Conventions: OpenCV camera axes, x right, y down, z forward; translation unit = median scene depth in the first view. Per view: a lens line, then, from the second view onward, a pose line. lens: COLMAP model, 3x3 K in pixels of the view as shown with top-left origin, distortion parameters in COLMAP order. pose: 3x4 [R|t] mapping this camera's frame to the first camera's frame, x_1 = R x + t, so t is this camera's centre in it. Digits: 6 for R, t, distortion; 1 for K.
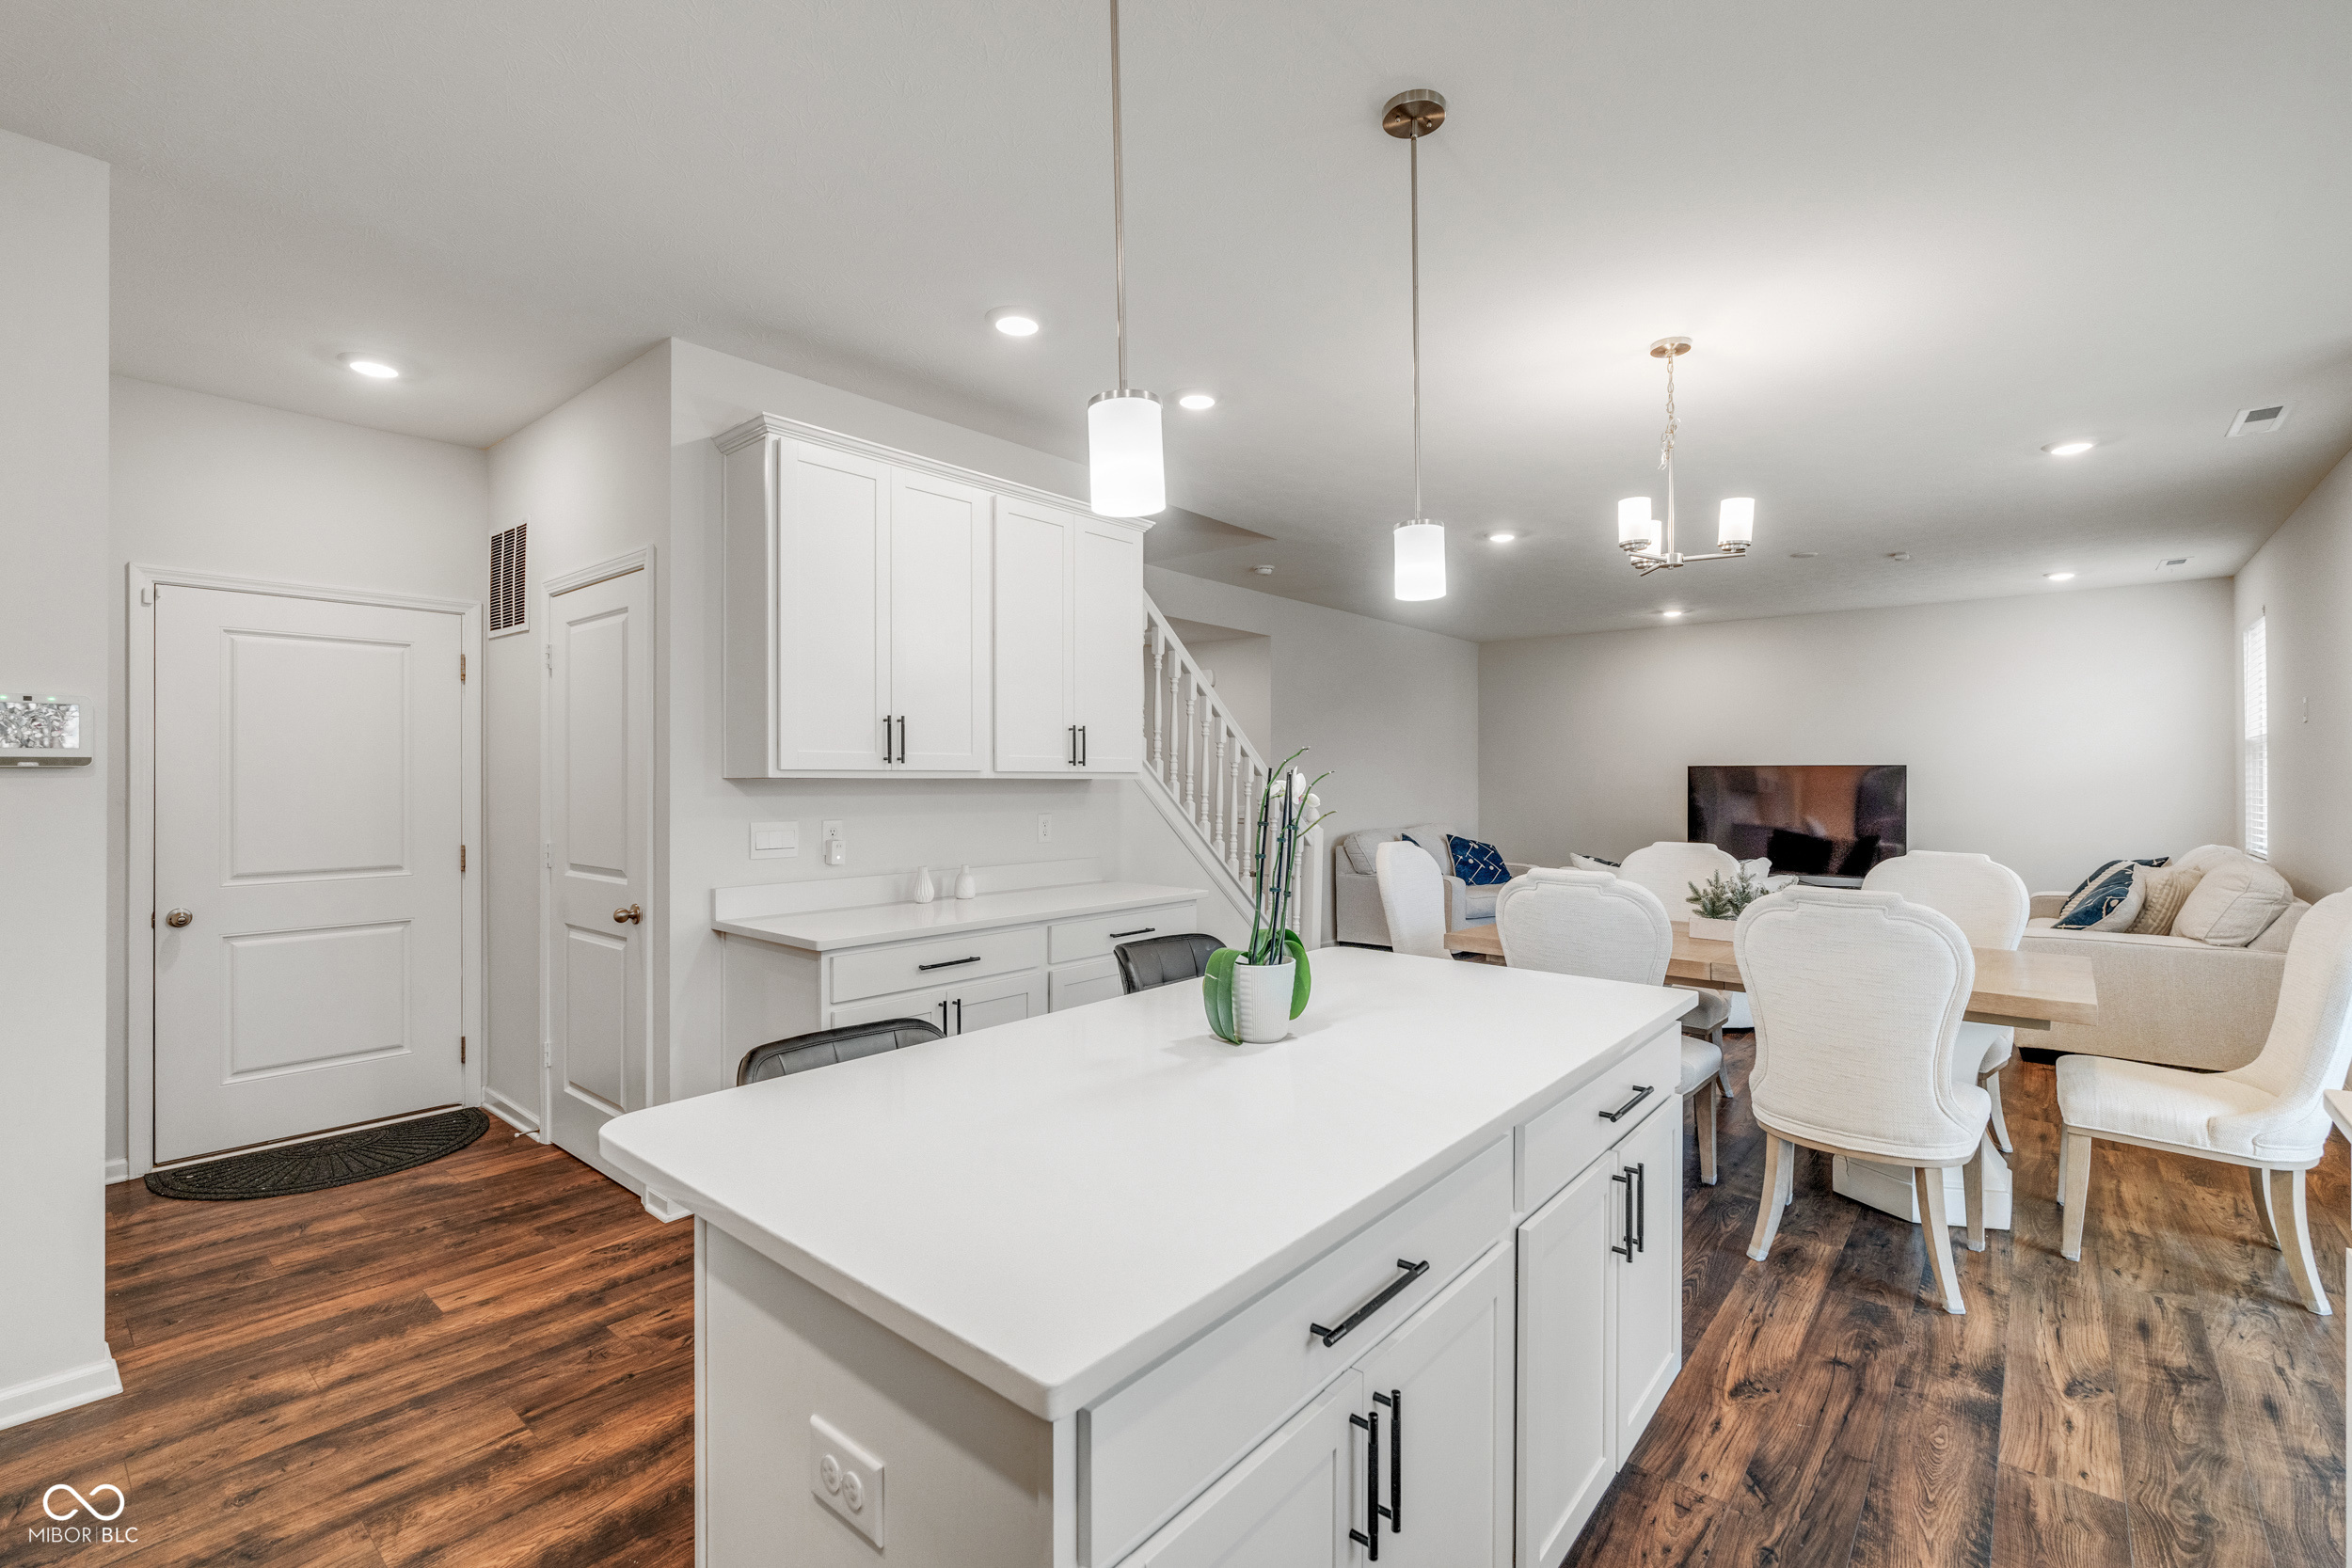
lens RADIAL K [[1029.0, 0, 1176.3], [0, 1029.0, 773.5], [0, 0, 1]] dist [-0.004241, 0.000466]
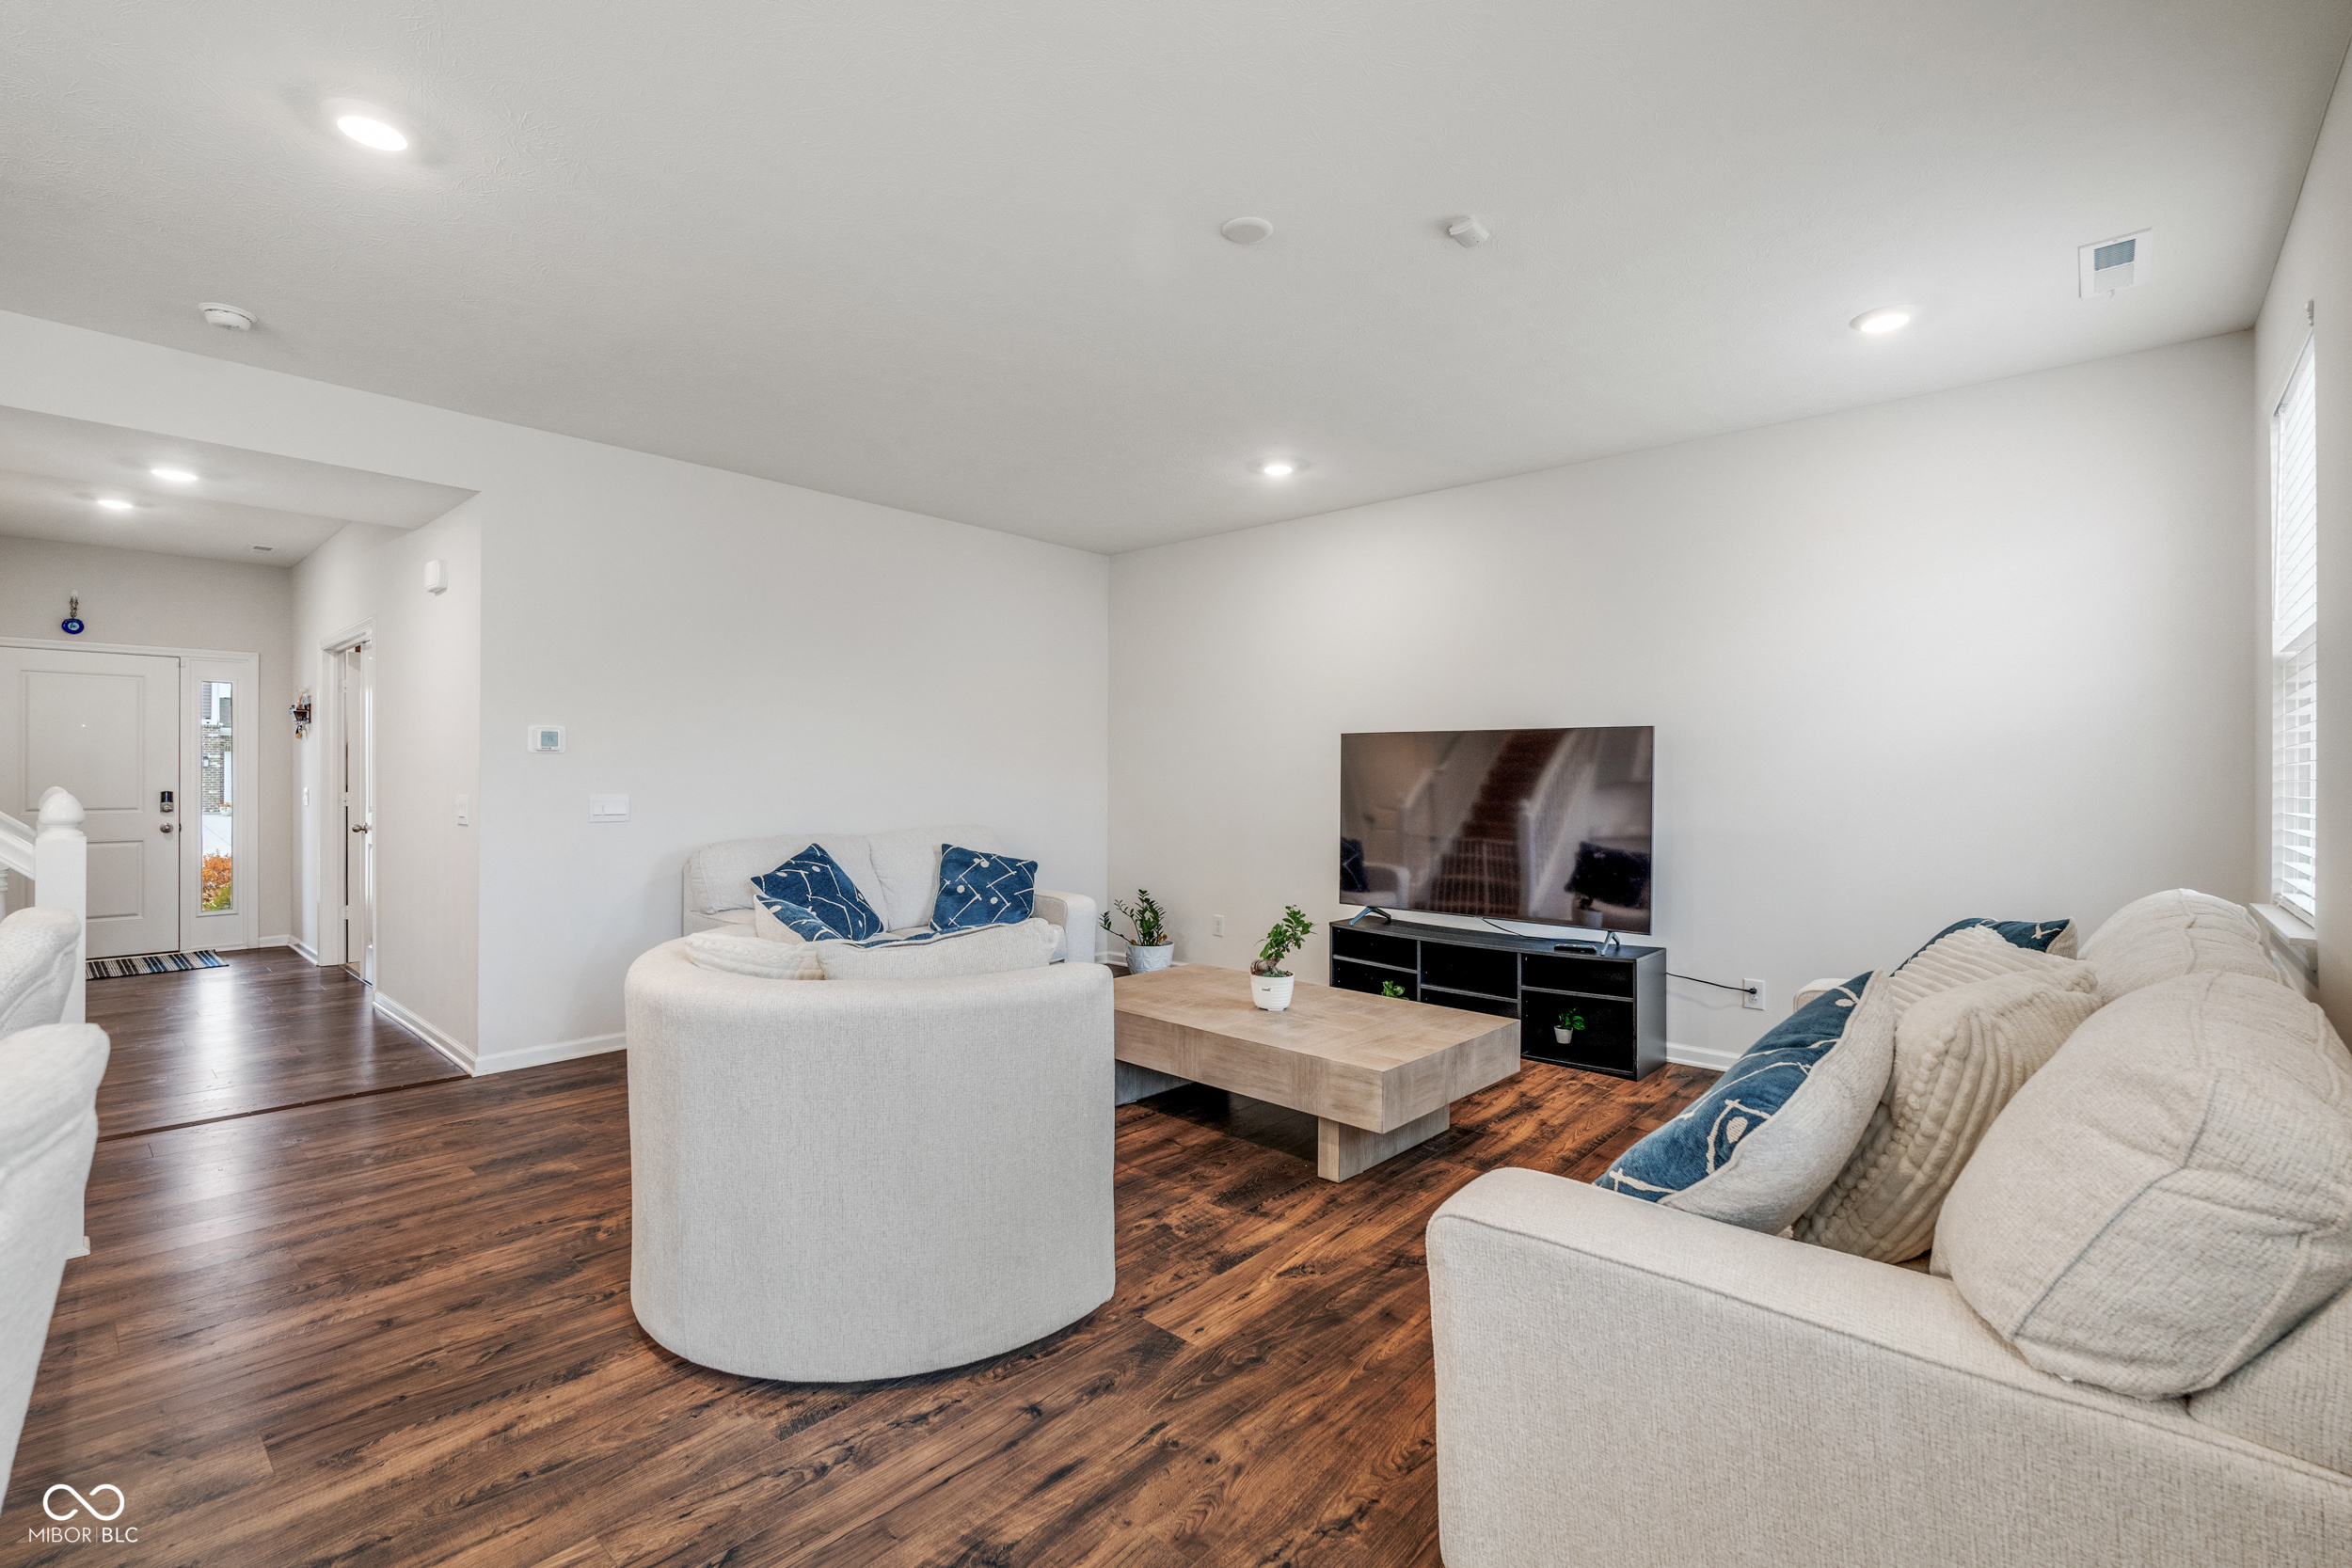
lens RADIAL K [[1029.0, 0, 1179.3], [0, 1029.0, 774.7], [0, 0, 1]] dist [-0.004241, 0.000466]
pose [[0.999595, 0.002298, -0.028376, 0.830860], [-0.002113, 0.999976, 0.006565, 0.027820], [0.028391, -0.006503, 0.999576, 0.770708]]
